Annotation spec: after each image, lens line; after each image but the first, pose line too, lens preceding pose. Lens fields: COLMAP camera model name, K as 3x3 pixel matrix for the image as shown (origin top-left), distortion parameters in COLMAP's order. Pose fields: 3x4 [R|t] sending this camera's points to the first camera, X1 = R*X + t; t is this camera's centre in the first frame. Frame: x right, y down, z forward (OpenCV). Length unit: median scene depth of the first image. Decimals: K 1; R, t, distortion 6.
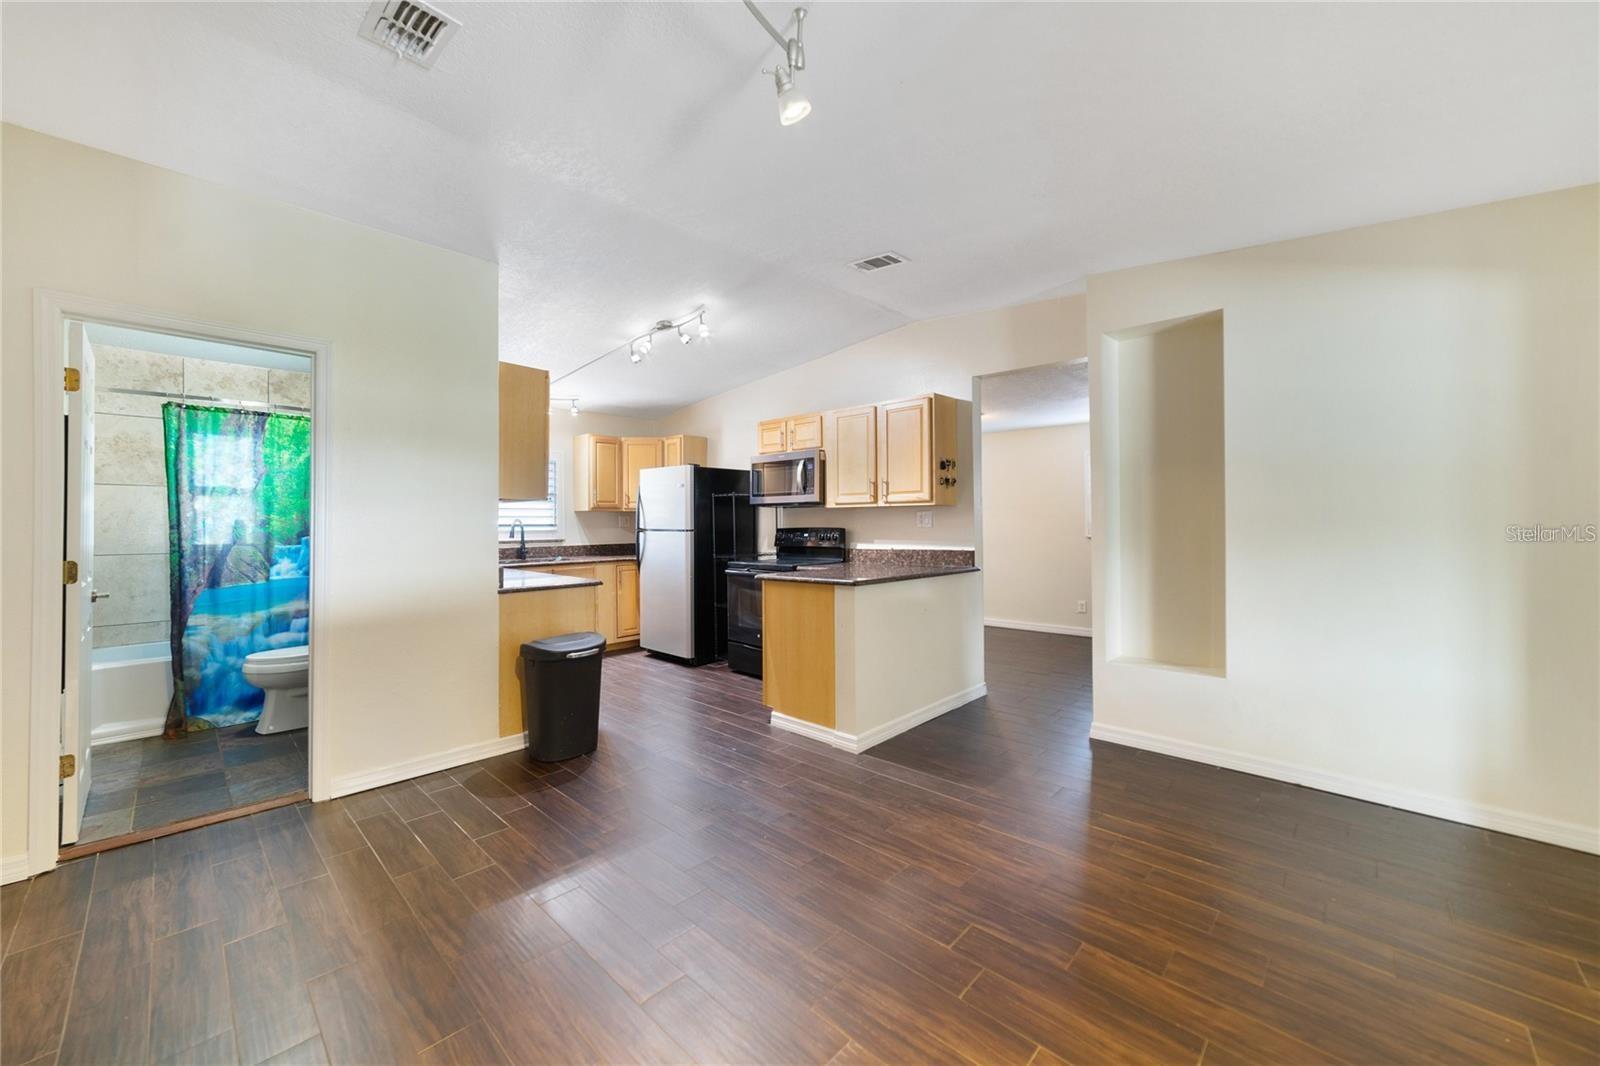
lens RADIAL K [[619.2, 0, 784.7], [0, 619.2, 526.6], [0, 0, 1]] dist [-0.000346, 0.000092]
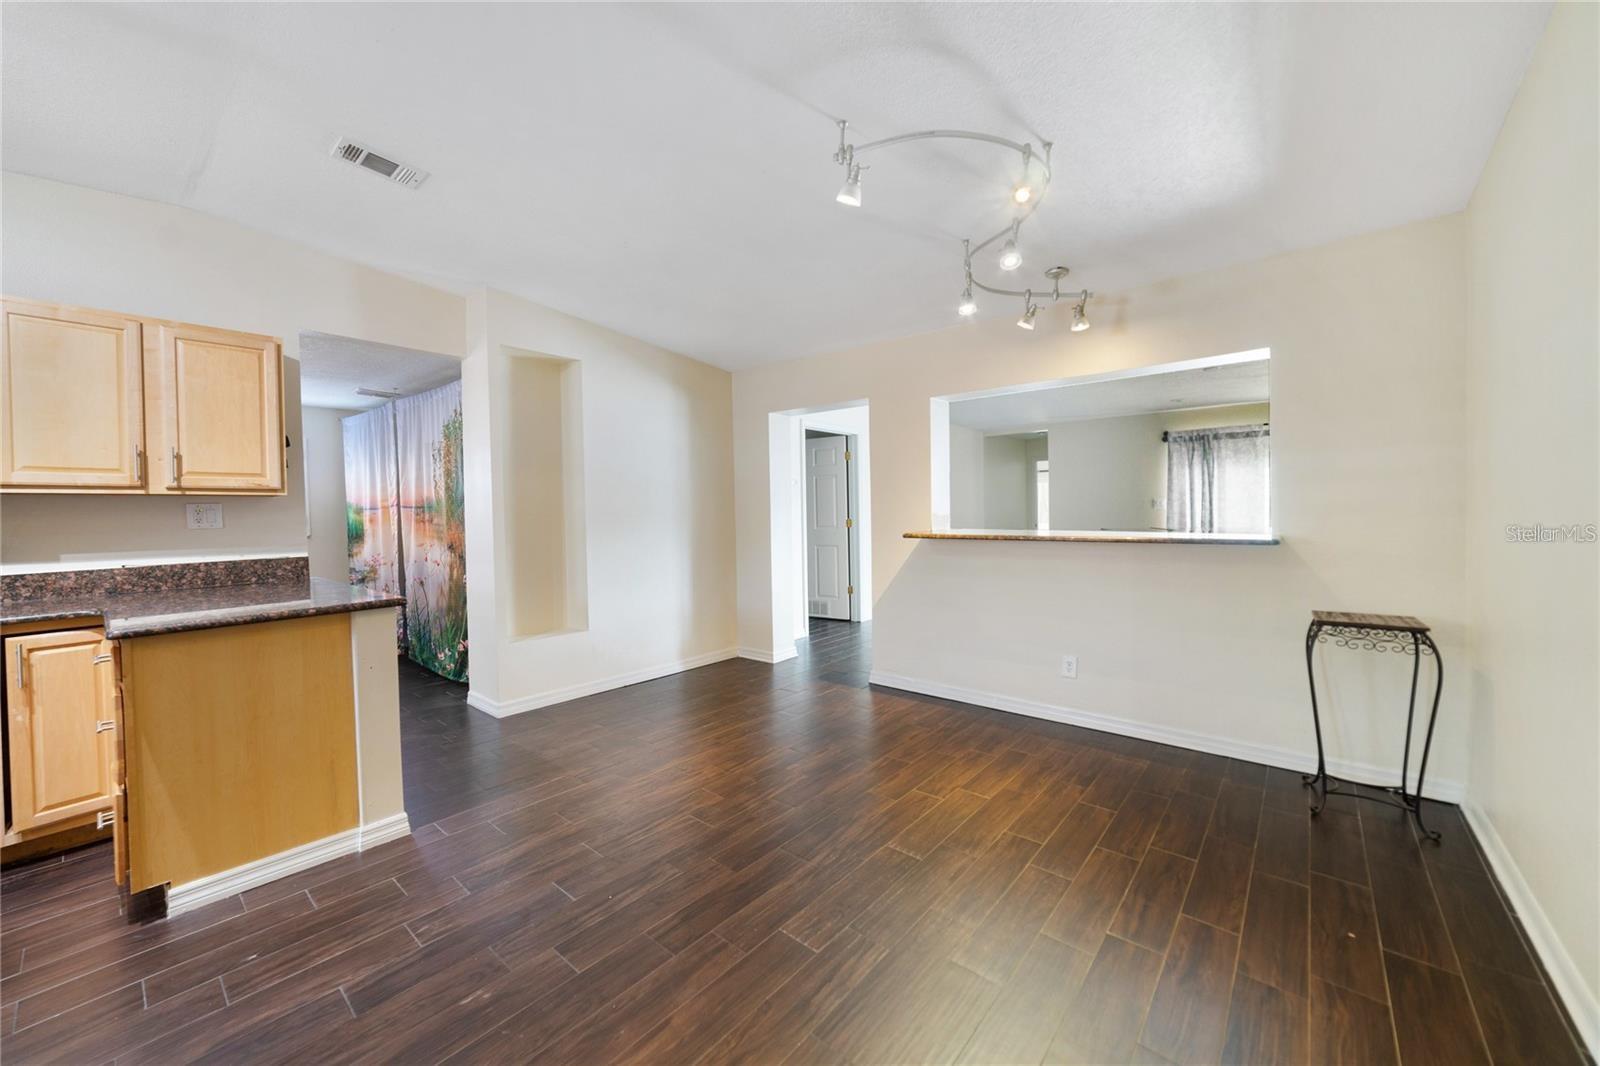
lens RADIAL K [[616.5, 0, 784.8], [0, 616.5, 526.2], [0, 0, 1]] dist [-0.014275, 0.000244]
pose [[-0.058103, -0.016565, 0.998173, -0.424838], [0.018997, 0.999663, 0.017696, -0.000947], [-0.998130, 0.019991, -0.057769, 0.402402]]
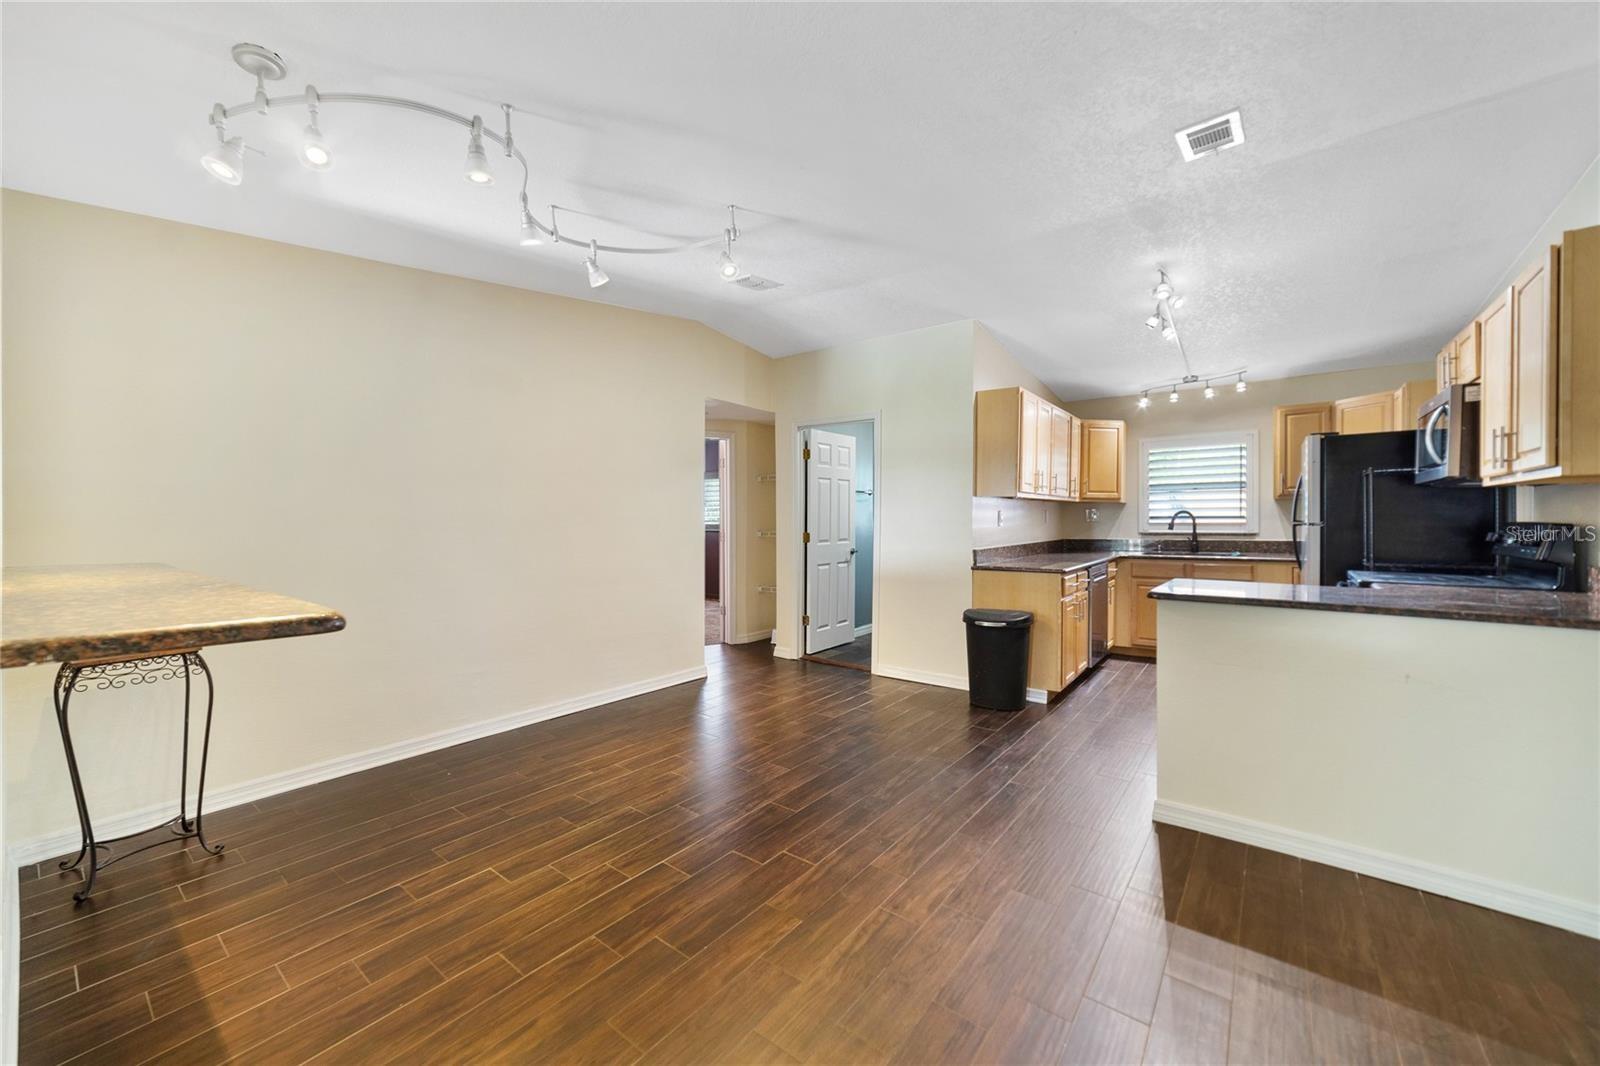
lens RADIAL K [[619.2, 0, 784.7], [0, 619.2, 526.6], [0, 0, 1]] dist [-0.000346, 0.000092]
pose [[0.101718, 0.014424, -0.994709, 0.559659], [0.000107, 0.999895, 0.014510, -0.001714], [0.994813, -0.001582, 0.101706, 0.321070]]
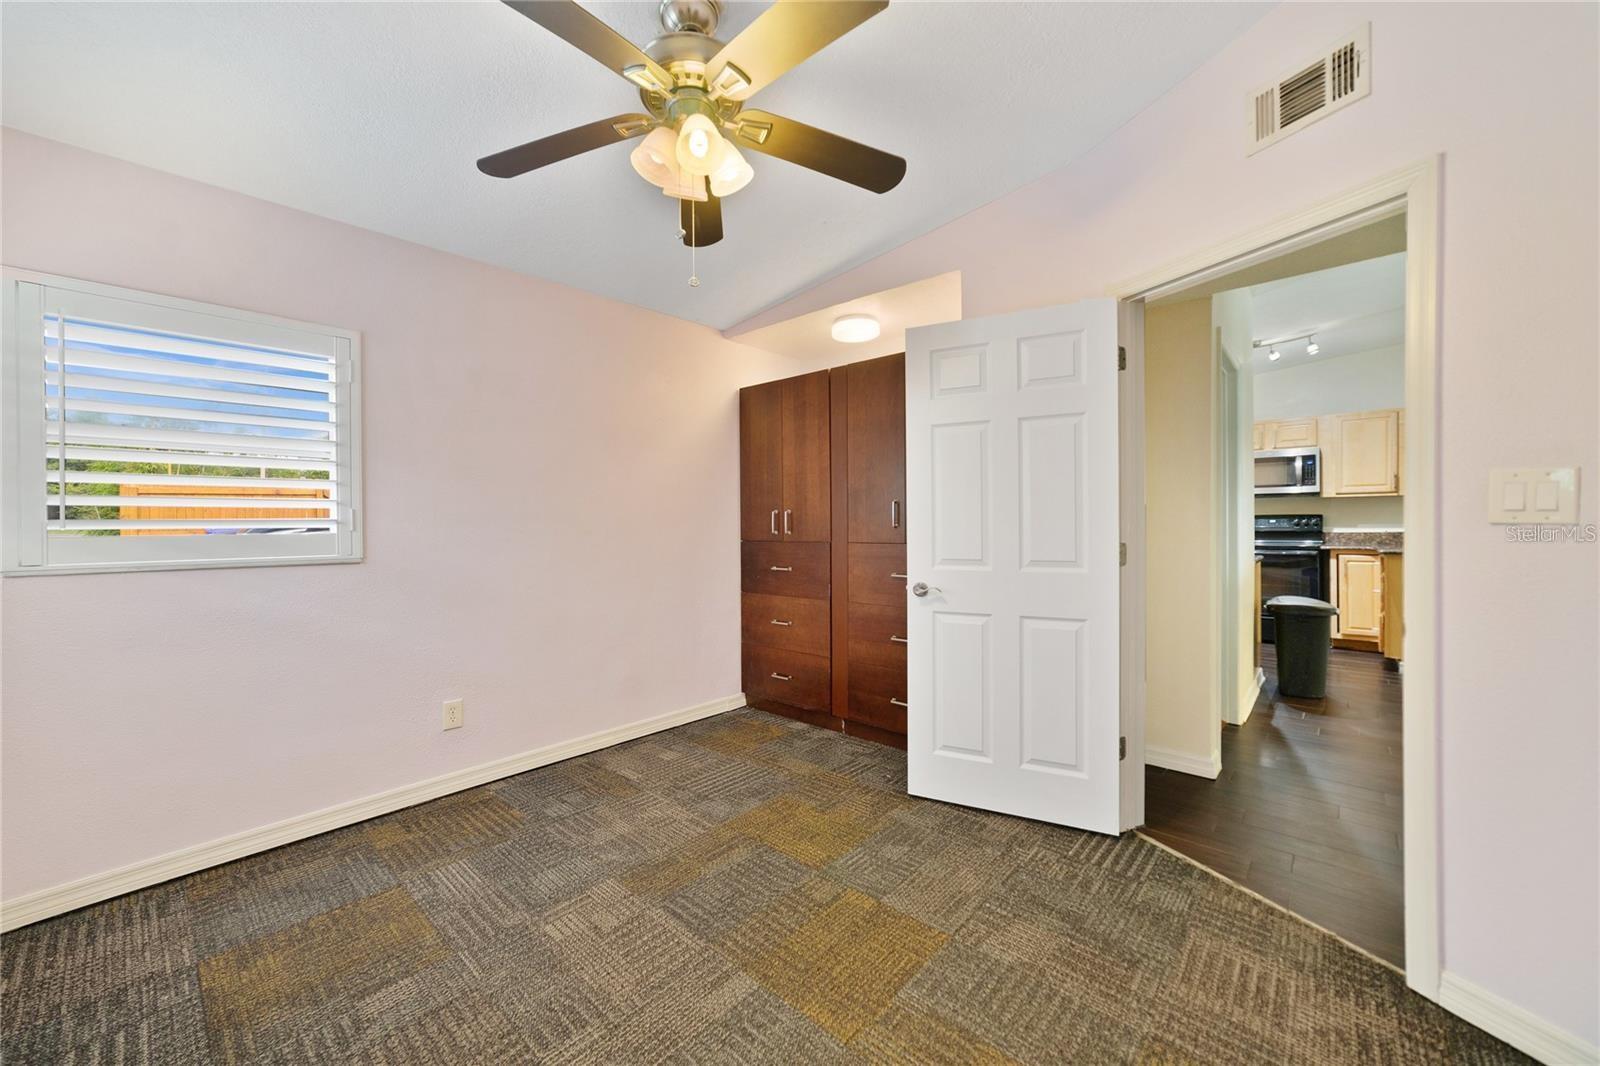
lens RADIAL K [[619.2, 0, 784.7], [0, 619.2, 526.6], [0, 0, 1]] dist [-0.000346, 0.000092]
pose [[0.999575, 0.000022, 0.029158, -0.995878], [0.000078, 0.999994, -0.003417, 0.029701], [-0.029158, 0.003418, 0.999569, -0.150829]]
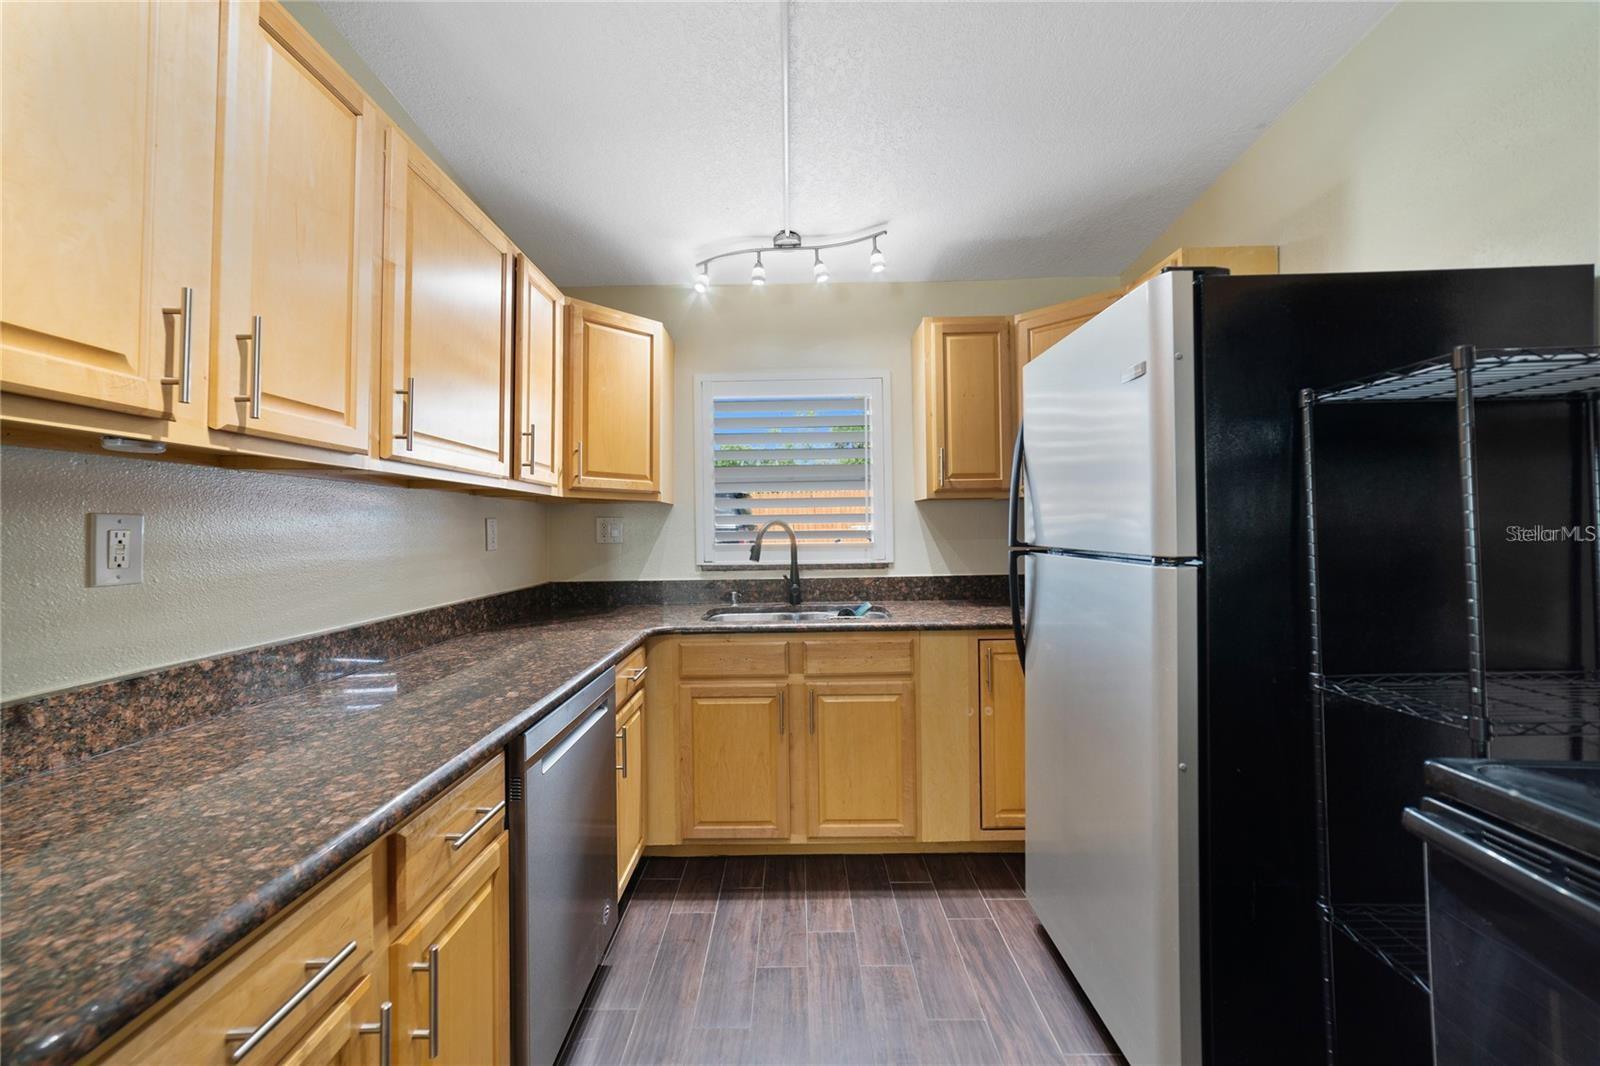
lens RADIAL K [[616.5, 0, 784.8], [0, 616.5, 526.2], [0, 0, 1]] dist [-0.014275, 0.000244]
pose [[0.681540, -0.007281, -0.731744, -0.093143], [0.006138, 0.999972, -0.004233, -0.006653], [0.731755, -0.001606, 0.681566, 0.798961]]
